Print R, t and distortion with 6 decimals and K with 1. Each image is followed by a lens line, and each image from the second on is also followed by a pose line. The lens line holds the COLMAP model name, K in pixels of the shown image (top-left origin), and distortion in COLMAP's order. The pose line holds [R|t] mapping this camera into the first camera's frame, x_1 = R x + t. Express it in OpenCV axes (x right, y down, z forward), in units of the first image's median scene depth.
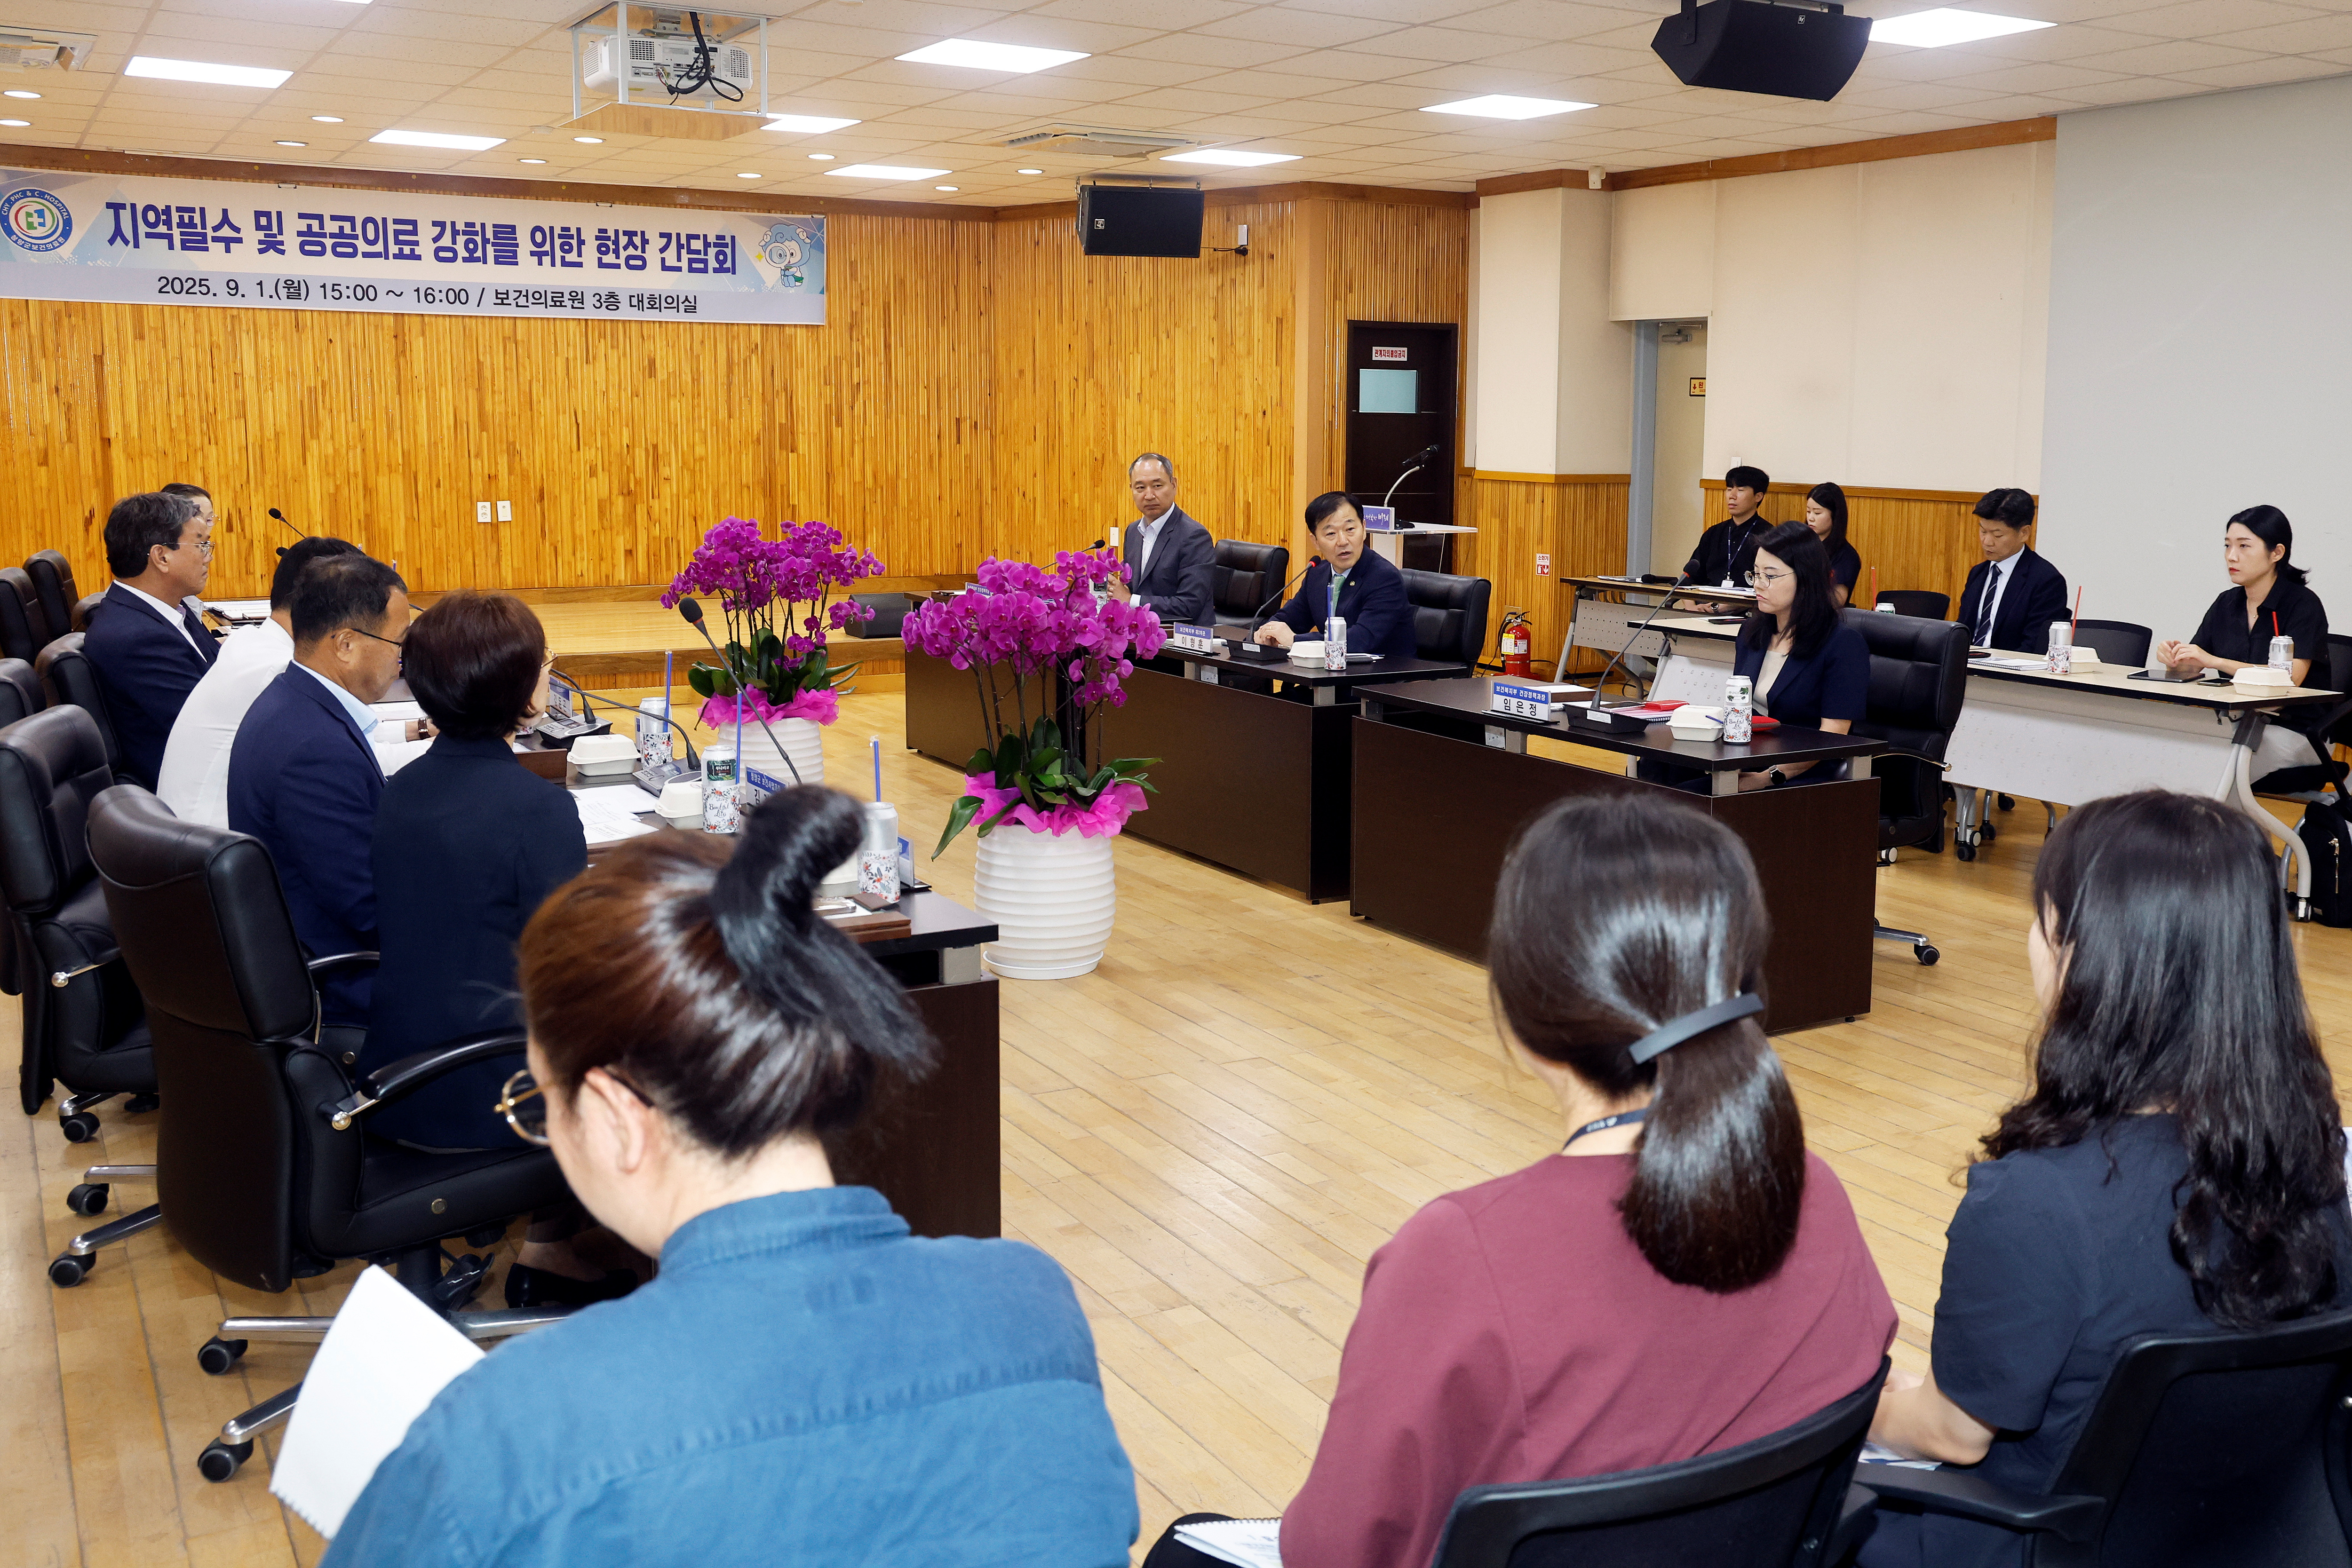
lens RADIAL K [[2279.6, 0, 1179.1], [0, 2279.6, 775.4], [0, 0, 1]] dist [0.024156, 0.000000]
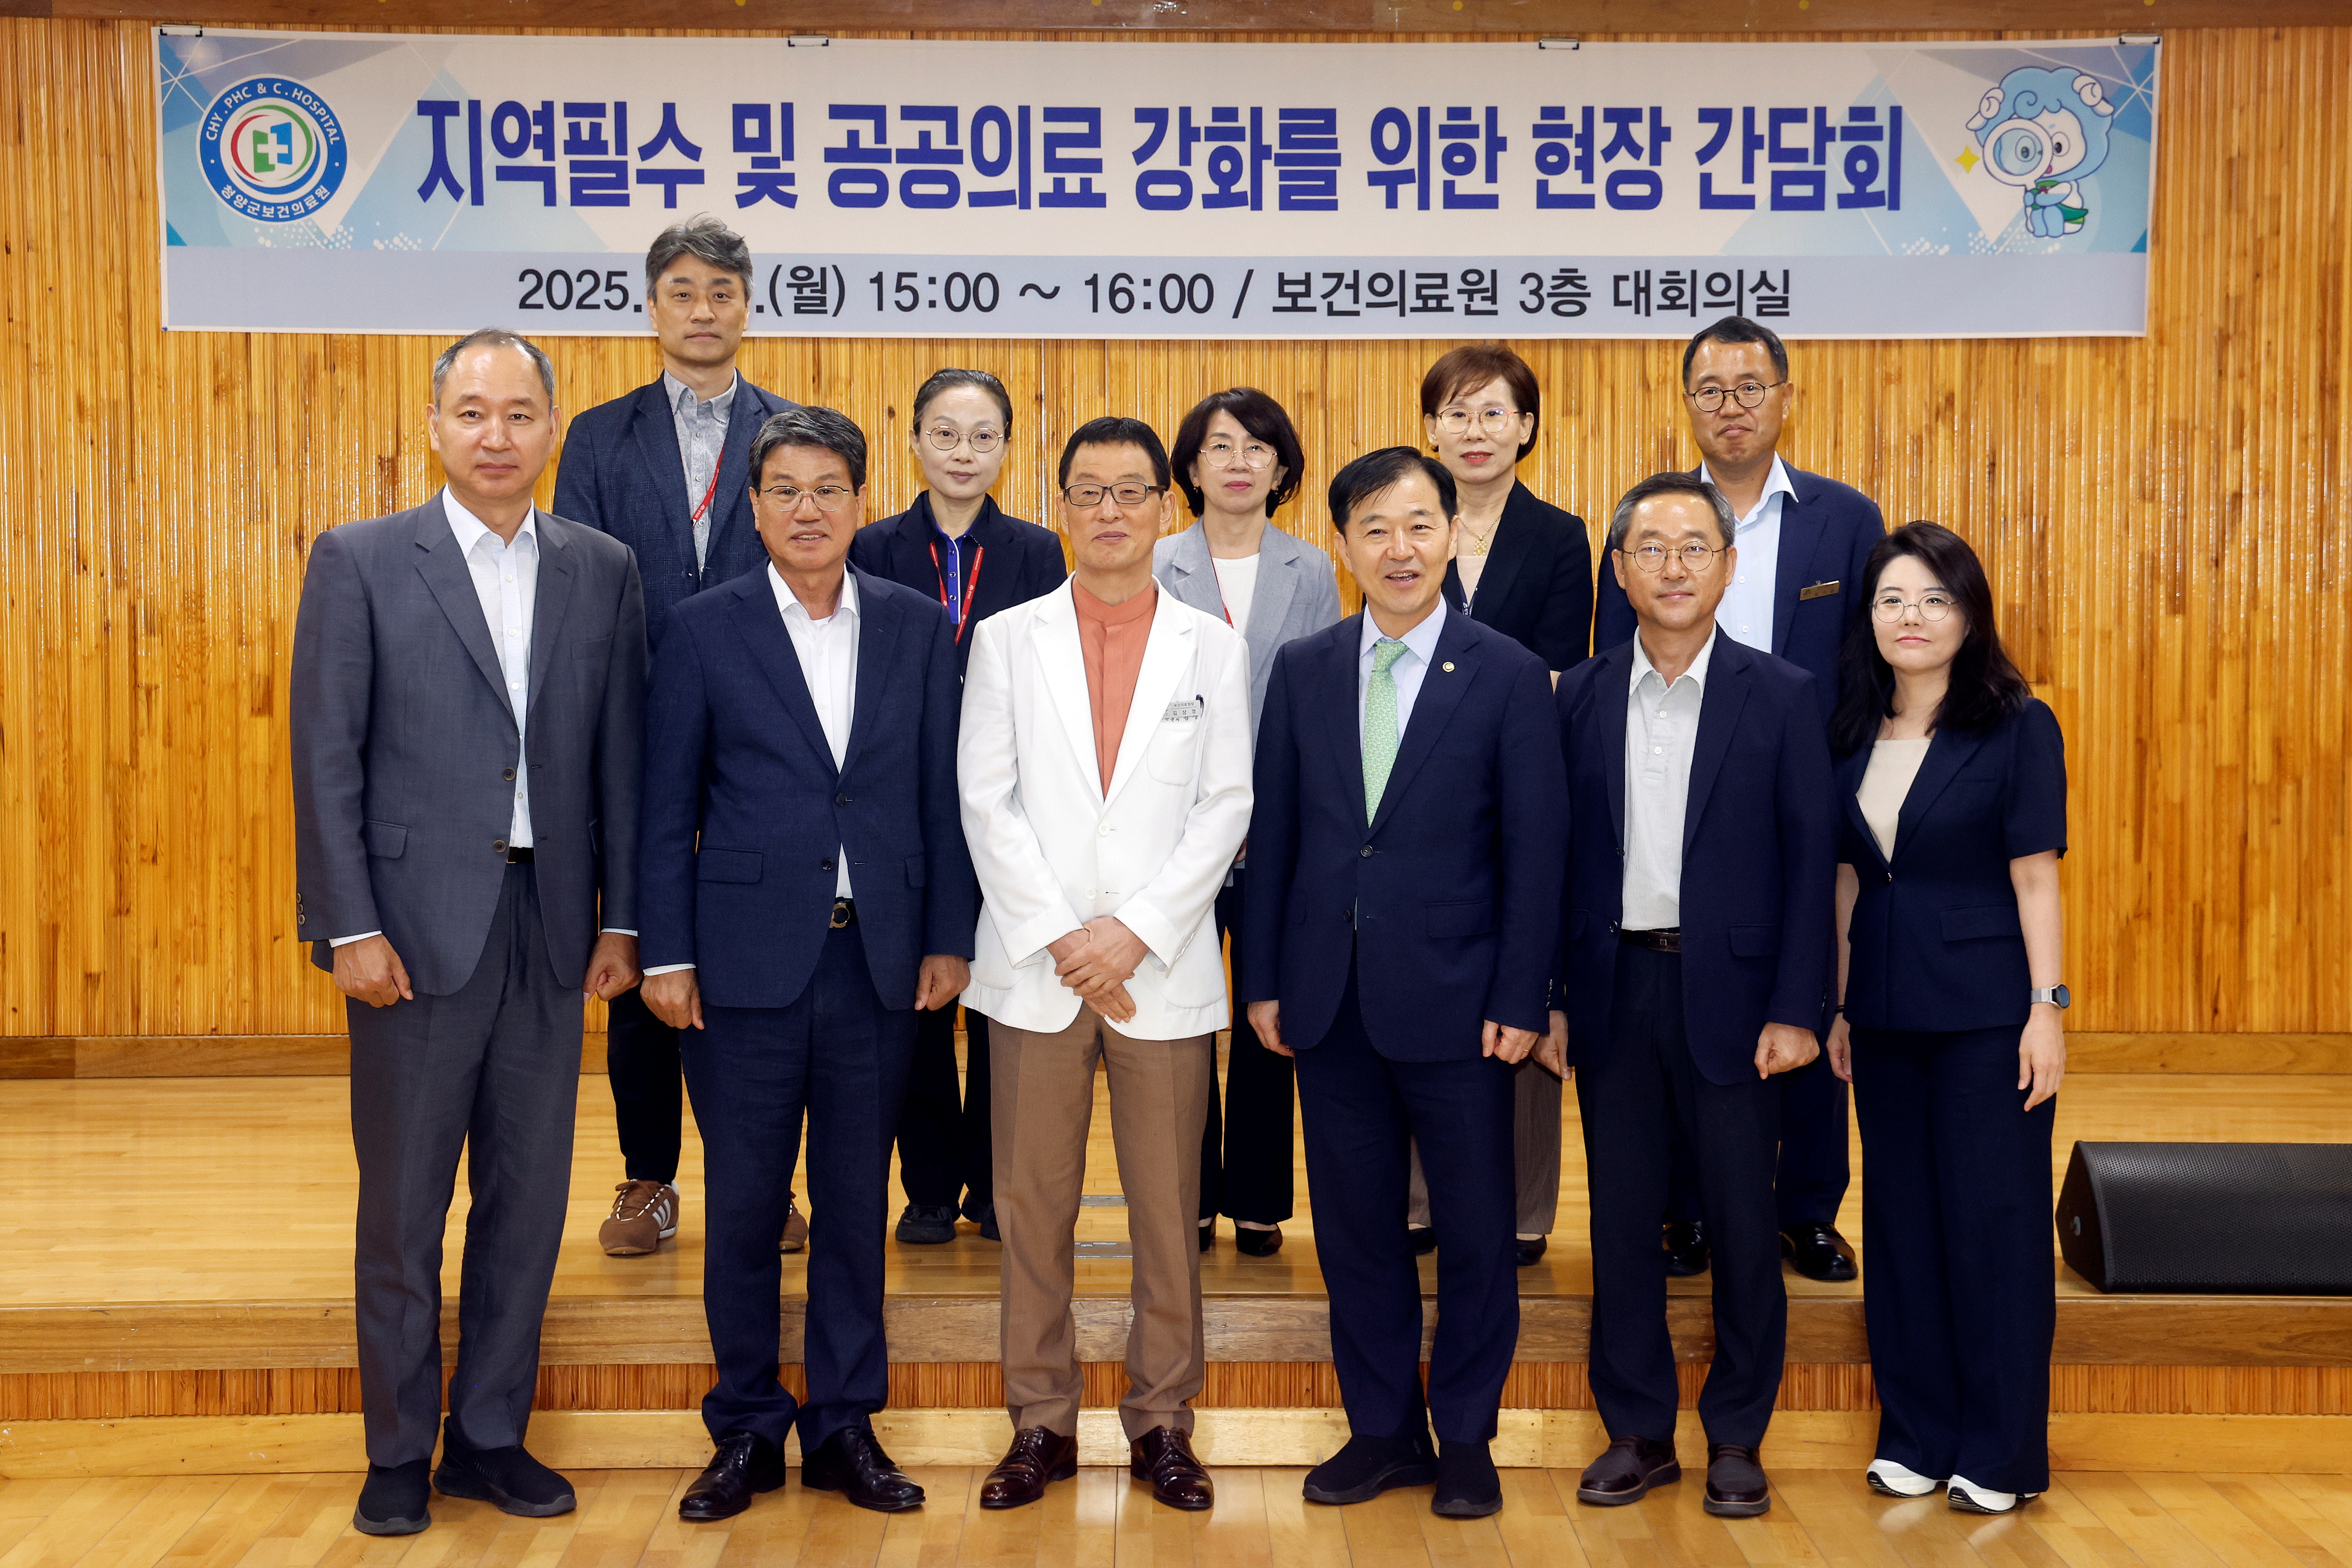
lens RADIAL K [[3417.3, 0, 1182.7], [0, 3417.3, 777.0], [0, 0, 1]] dist [0.131562, 0.000000]
pose [[0.906934, 0.003878, -0.421256, -0.065659], [-0.064154, 0.989566, -0.129009, -0.049855], [0.416360, 0.144027, 0.897720, 0.480147]]
